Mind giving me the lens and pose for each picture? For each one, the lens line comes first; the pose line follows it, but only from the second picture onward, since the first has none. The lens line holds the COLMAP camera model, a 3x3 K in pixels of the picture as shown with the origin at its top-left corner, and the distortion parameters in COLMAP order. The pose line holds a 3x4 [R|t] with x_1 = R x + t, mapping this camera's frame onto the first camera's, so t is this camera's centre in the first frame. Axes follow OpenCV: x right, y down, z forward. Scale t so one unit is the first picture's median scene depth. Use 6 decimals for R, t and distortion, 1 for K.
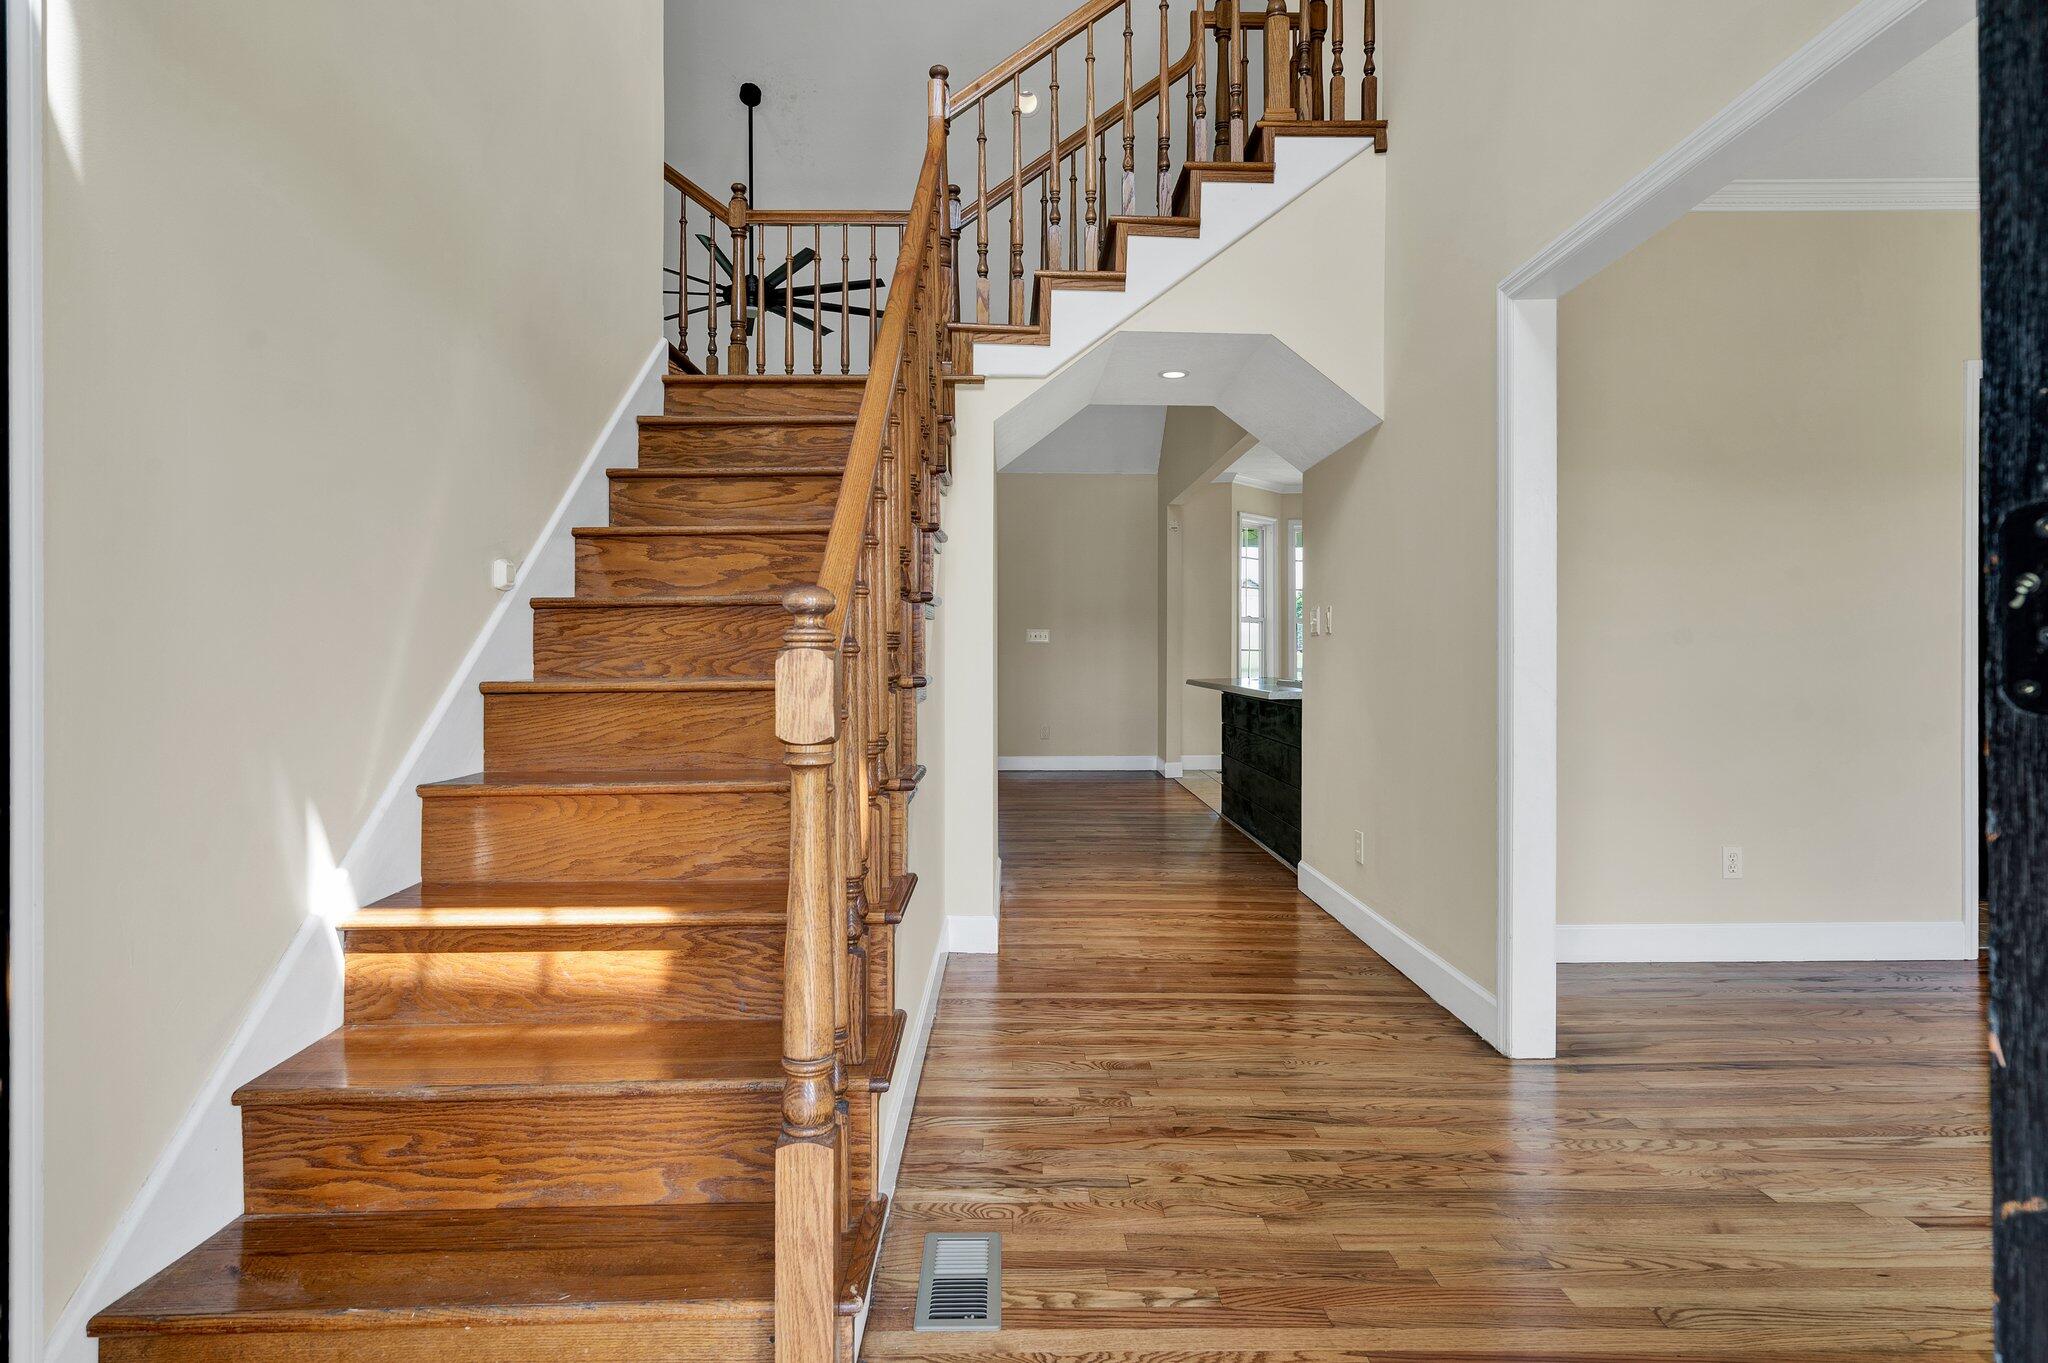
lens RADIAL K [[1086.8, 0, 1024.3], [0, 1086.8, 661.8], [0, 0, 1]] dist [0.002913, 0.000842]
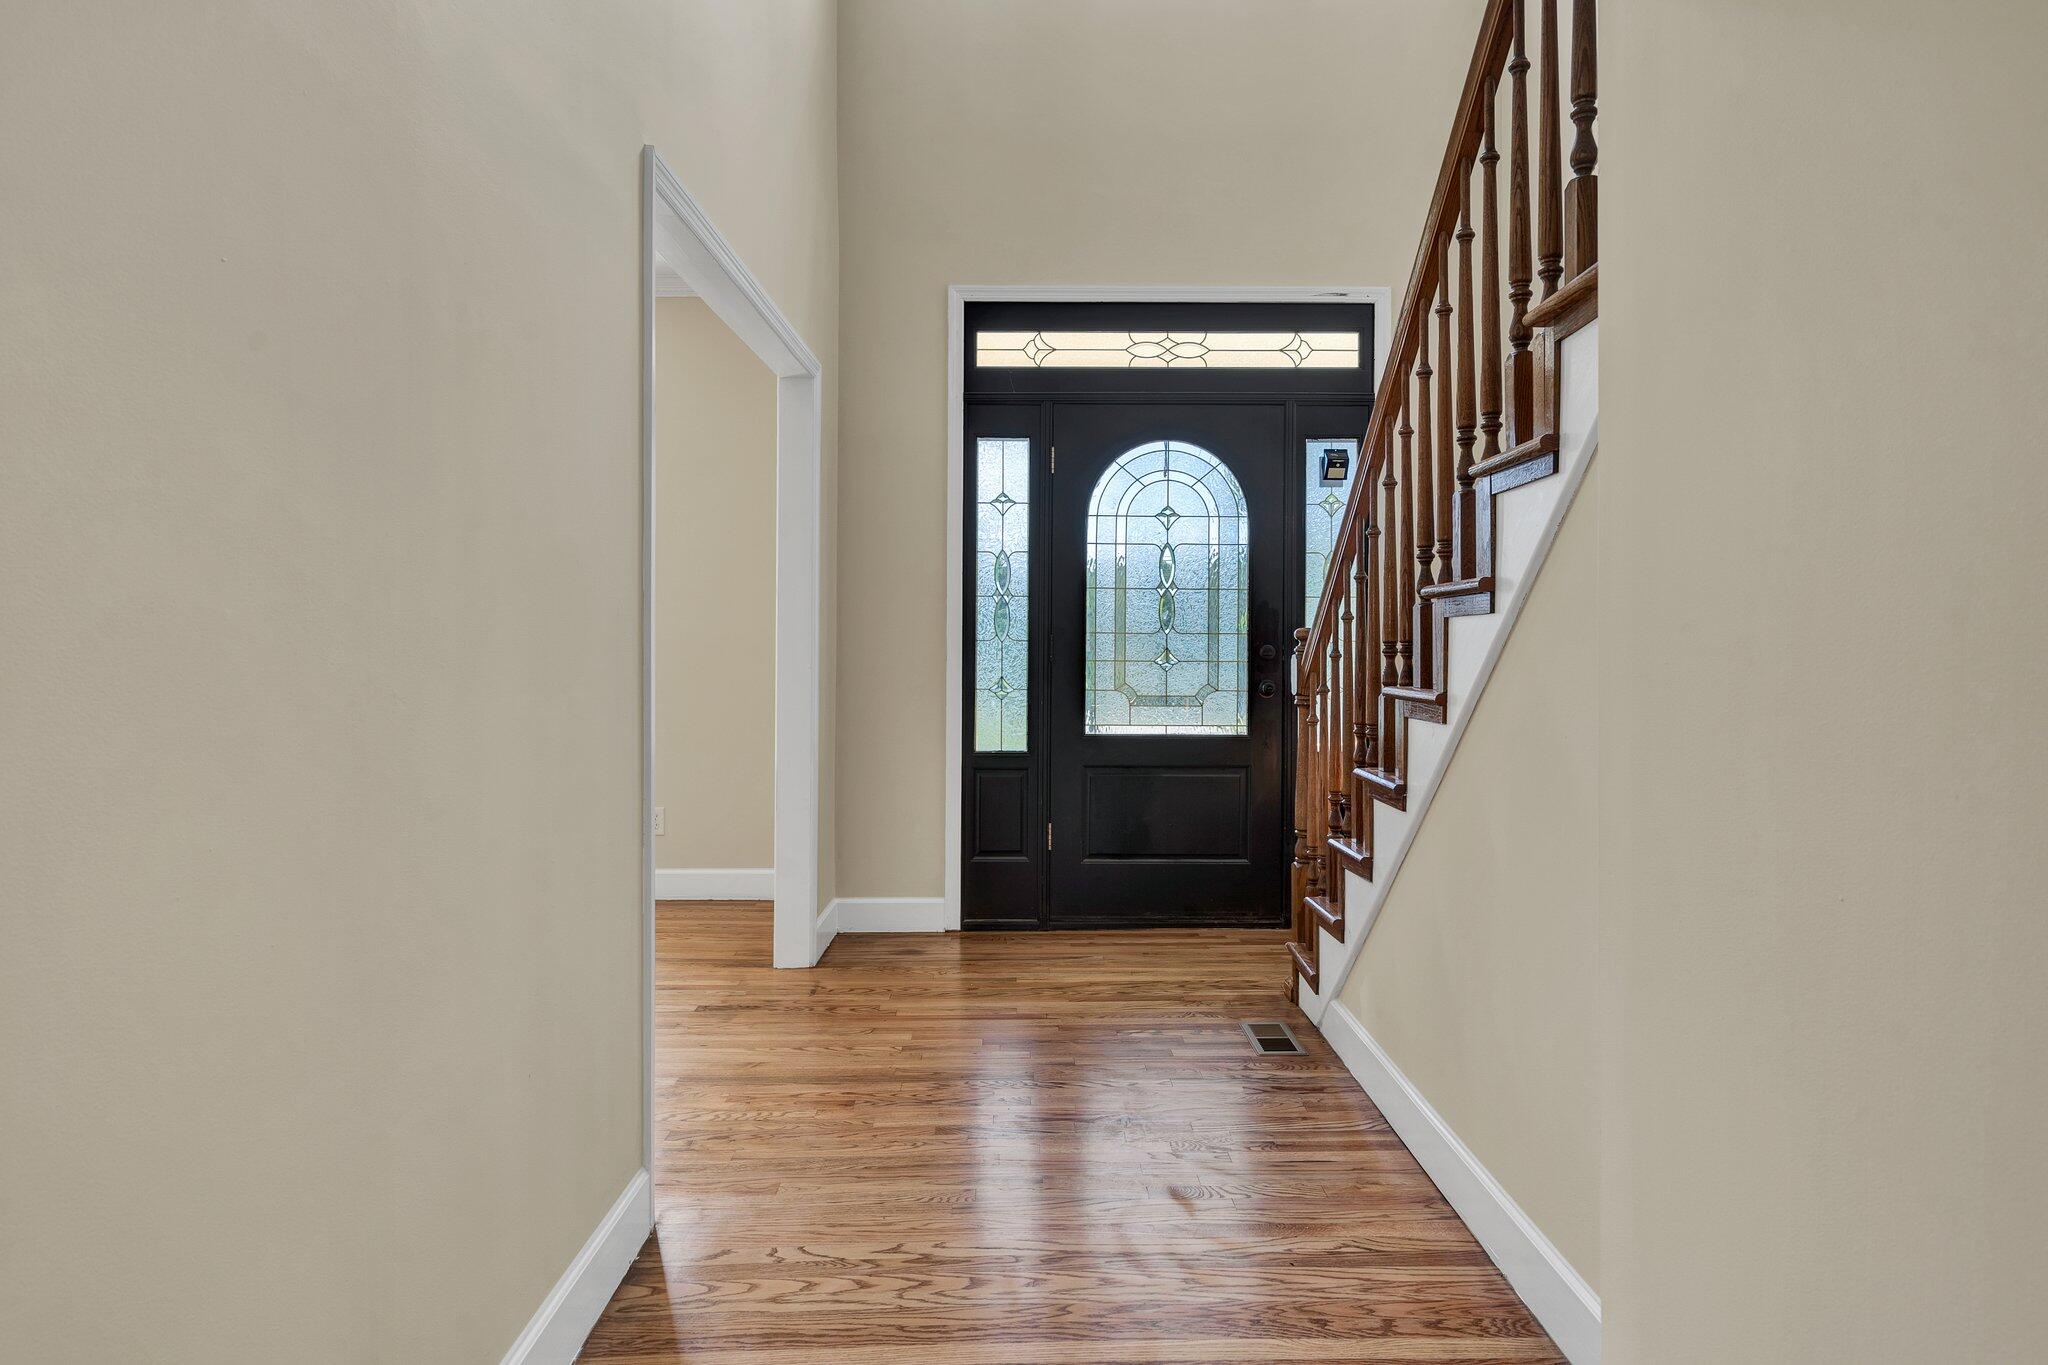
lens RADIAL K [[1238.4, 0, 1026.8], [0, 1238.4, 630.3], [0, 0, 1]] dist [0.003226, 0.000314]
pose [[-0.999964, 0.006653, 0.005179, 0.175086], [0.006616, 0.999953, -0.007089, -0.024200], [-0.005225, -0.007055, -0.999961, 1.700745]]
